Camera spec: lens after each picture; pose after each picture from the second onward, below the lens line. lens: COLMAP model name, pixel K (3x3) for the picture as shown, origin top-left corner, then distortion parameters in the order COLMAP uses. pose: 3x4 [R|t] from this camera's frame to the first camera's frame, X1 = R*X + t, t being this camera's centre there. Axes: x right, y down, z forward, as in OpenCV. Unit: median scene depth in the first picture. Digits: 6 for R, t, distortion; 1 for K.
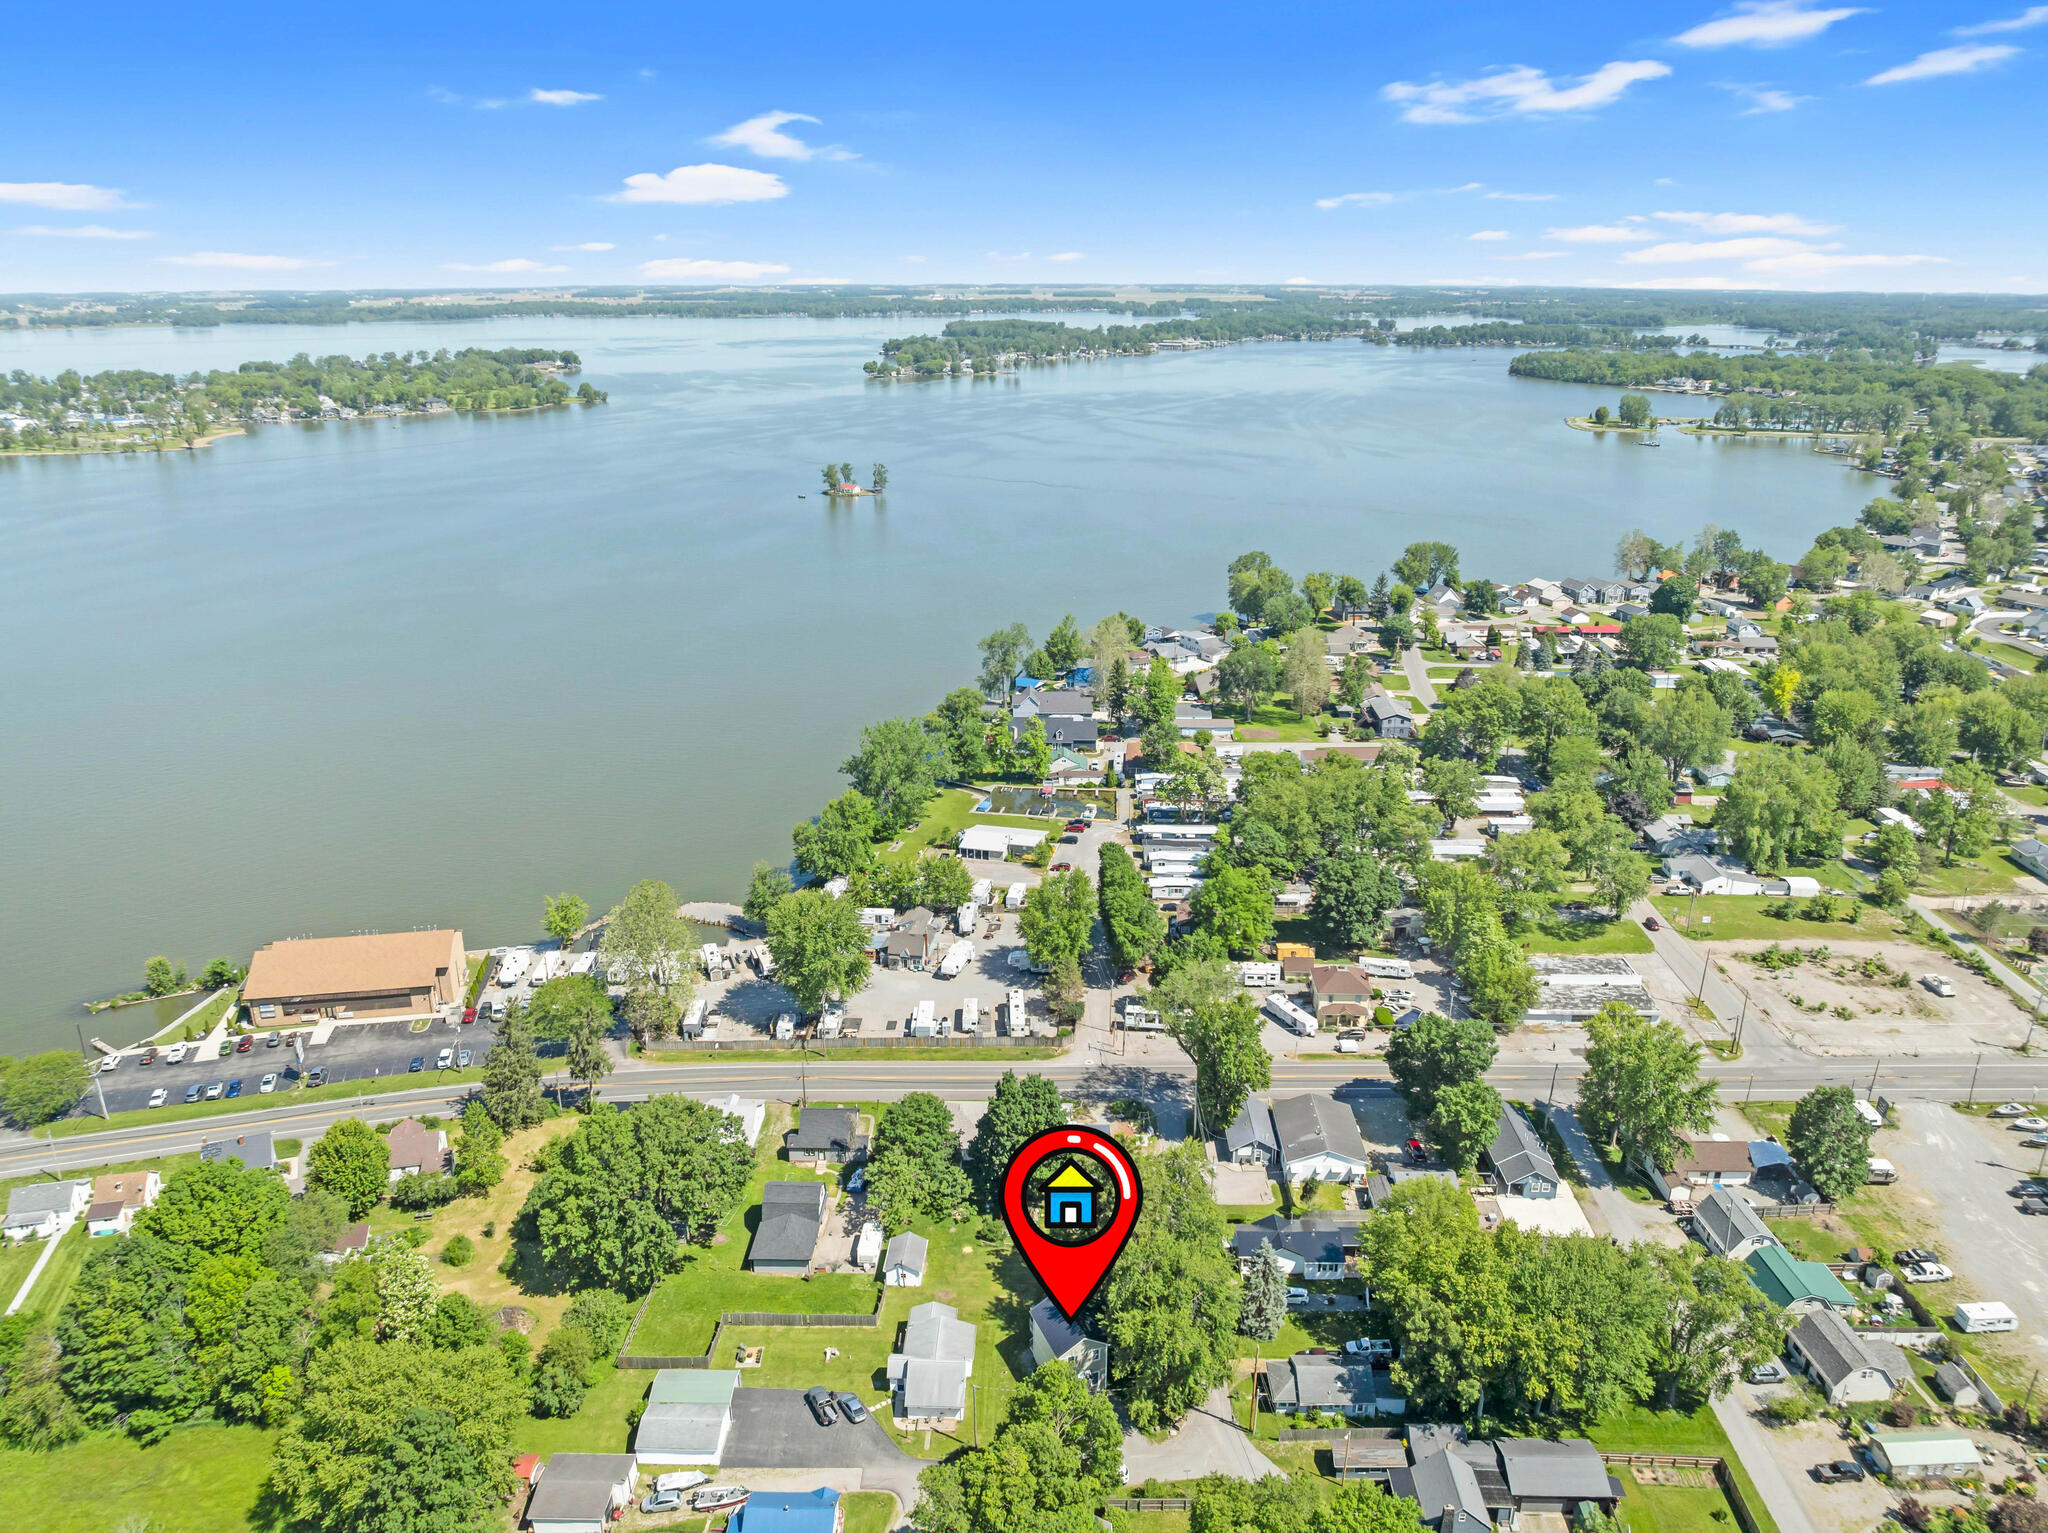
lens RADIAL K [[1451.4, 0, 1023.8], [0, 1451.4, 764.2], [0, 0, 1]] dist [-0.042830, 0.004908]
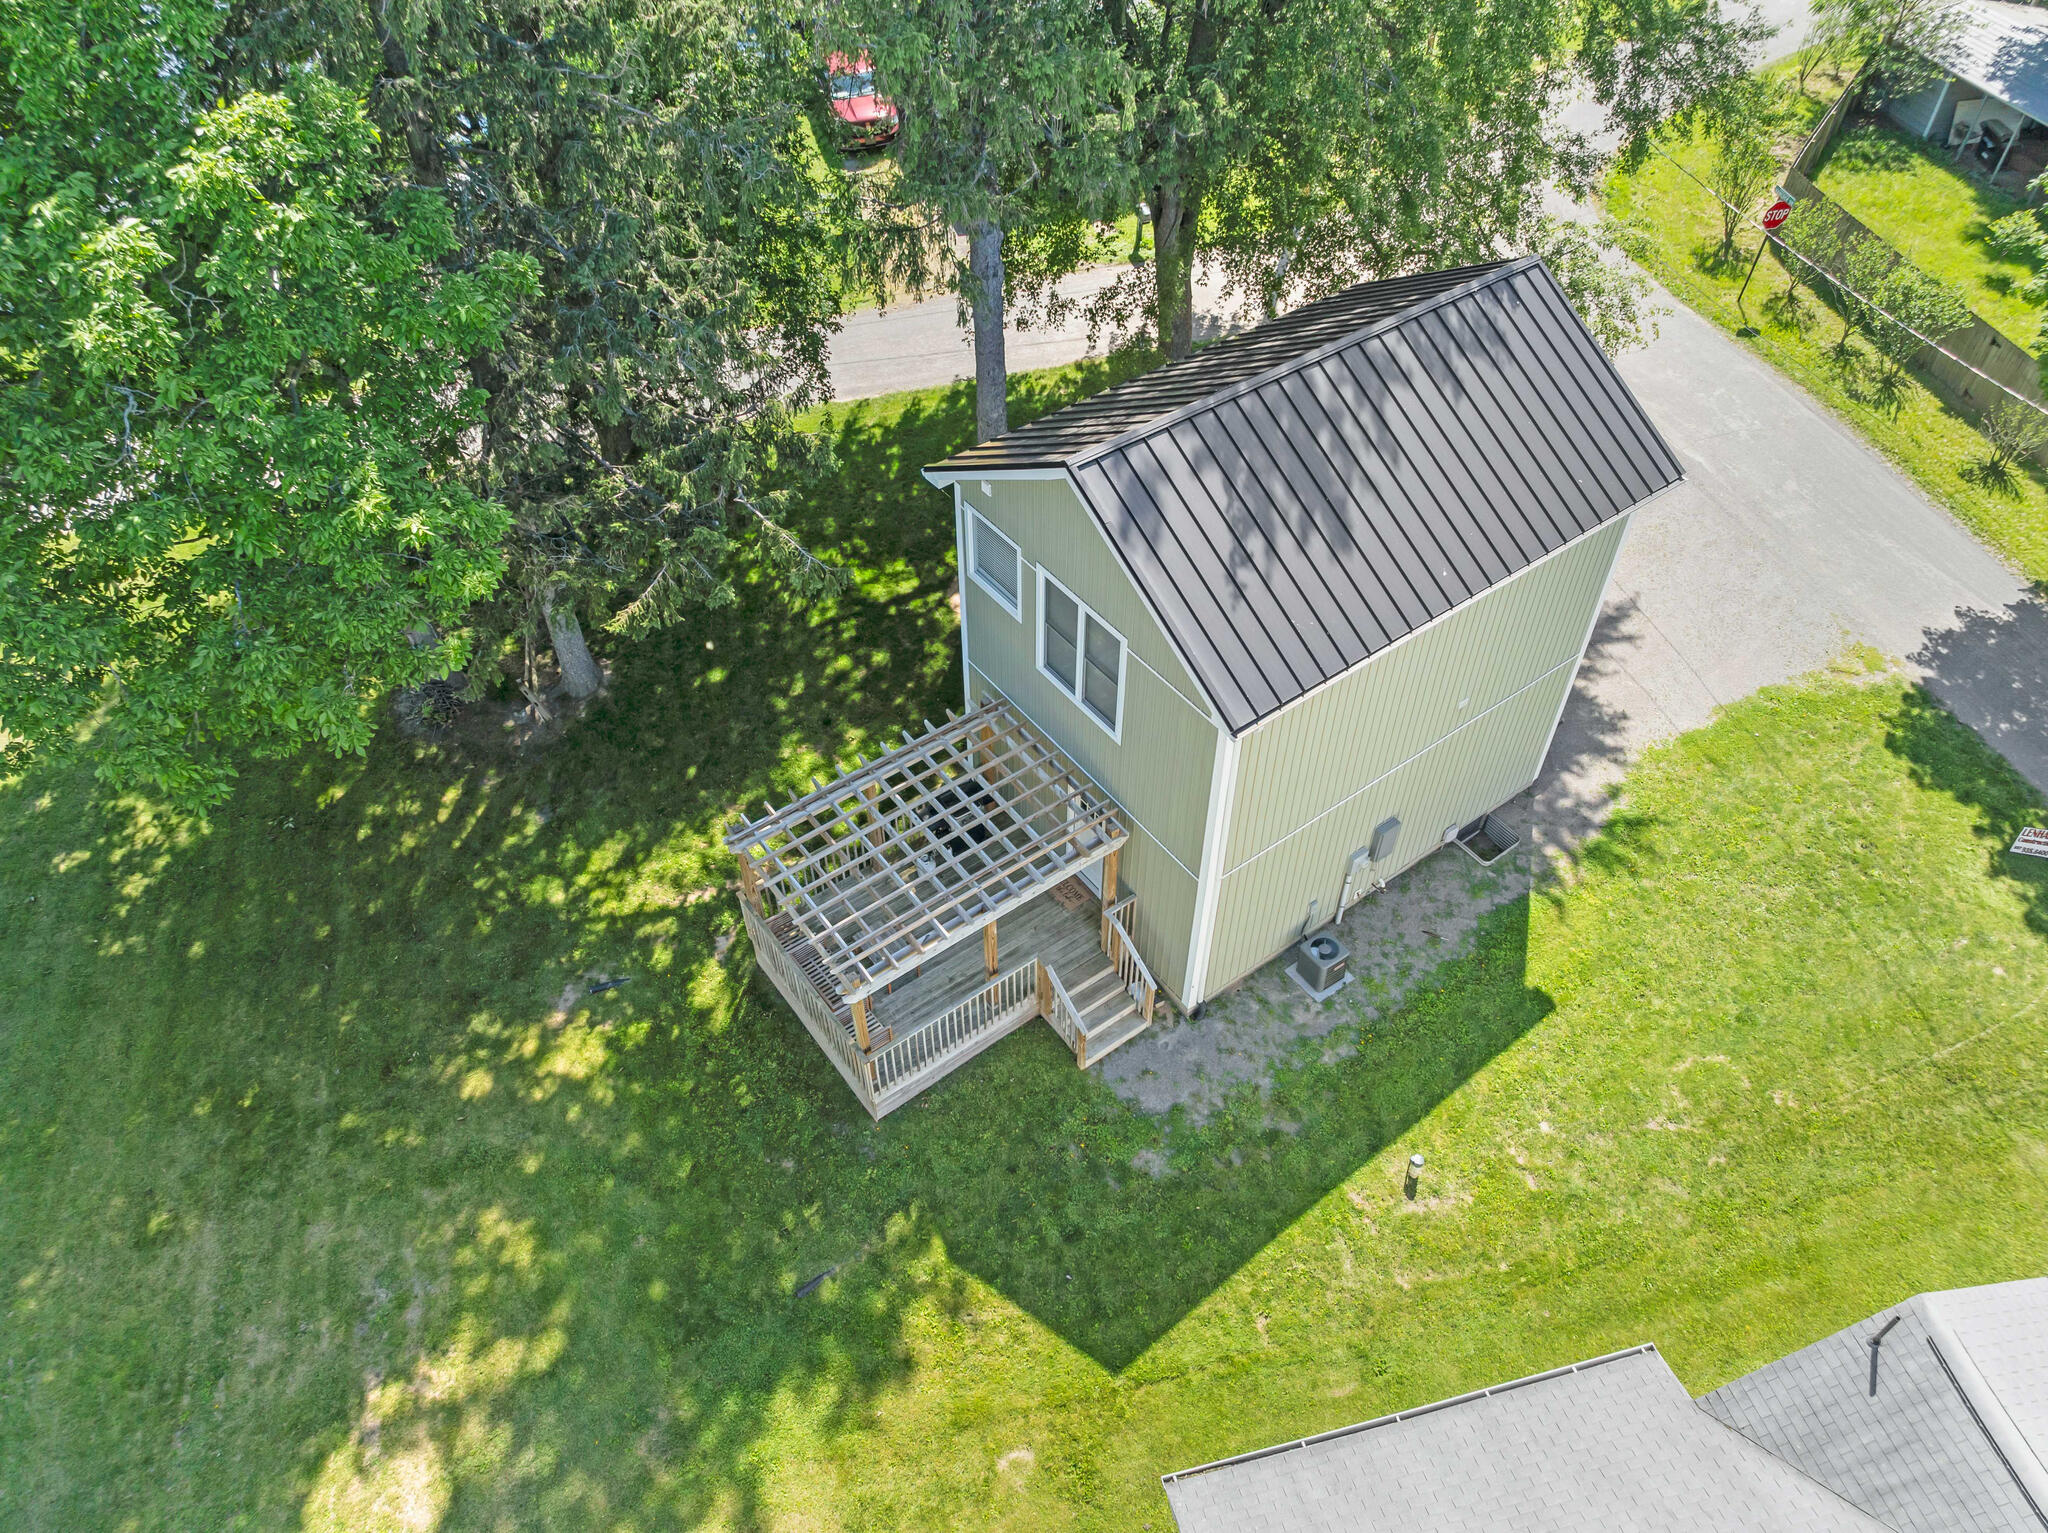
lens RADIAL K [[1451.4, 0, 1024.8], [0, 1451.4, 761.9], [0, 0, 1]] dist [-0.042830, 0.004908]
pose [[-0.265279, -0.689141, 0.674323, -0.032009], [0.312854, 0.600015, 0.736277, 0.156605], [-0.912003, 0.406284, 0.056429, 0.525668]]
